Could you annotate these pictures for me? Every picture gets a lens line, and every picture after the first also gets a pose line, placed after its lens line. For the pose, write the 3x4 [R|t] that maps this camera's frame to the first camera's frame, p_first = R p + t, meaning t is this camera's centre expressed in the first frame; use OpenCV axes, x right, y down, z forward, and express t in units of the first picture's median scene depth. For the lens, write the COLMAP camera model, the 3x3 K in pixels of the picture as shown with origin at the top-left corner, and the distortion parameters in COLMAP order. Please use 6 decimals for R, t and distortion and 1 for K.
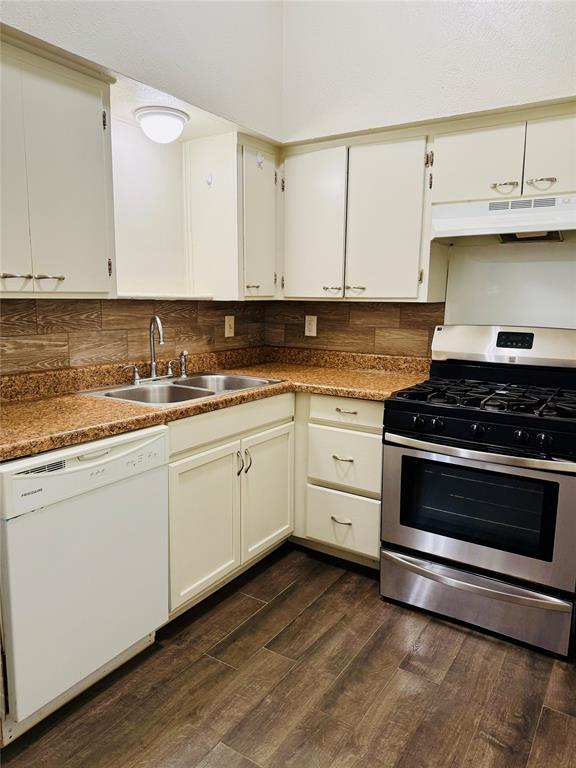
lens RADIAL K [[548.5, 0, 287.7], [0, 548.5, 381.2], [0, 0, 1]] dist [0.052357, -0.065994]
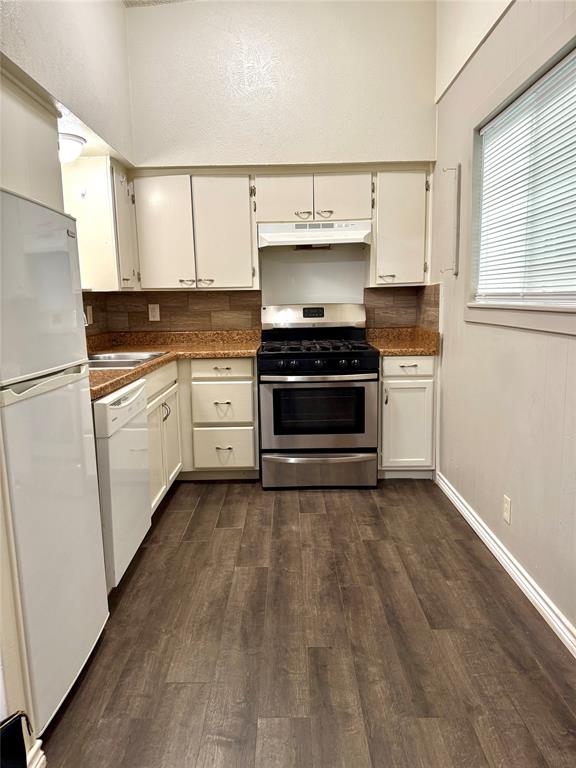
lens RADIAL K [[548.5, 0, 283.8], [0, 548.5, 390.7], [0, 0, 1]] dist [0.052357, -0.065994]
pose [[0.838074, -0.120125, 0.532168, -0.520424], [0.111706, 0.992575, 0.048134, 0.062234], [-0.533998, 0.019107, 0.845270, -0.271991]]
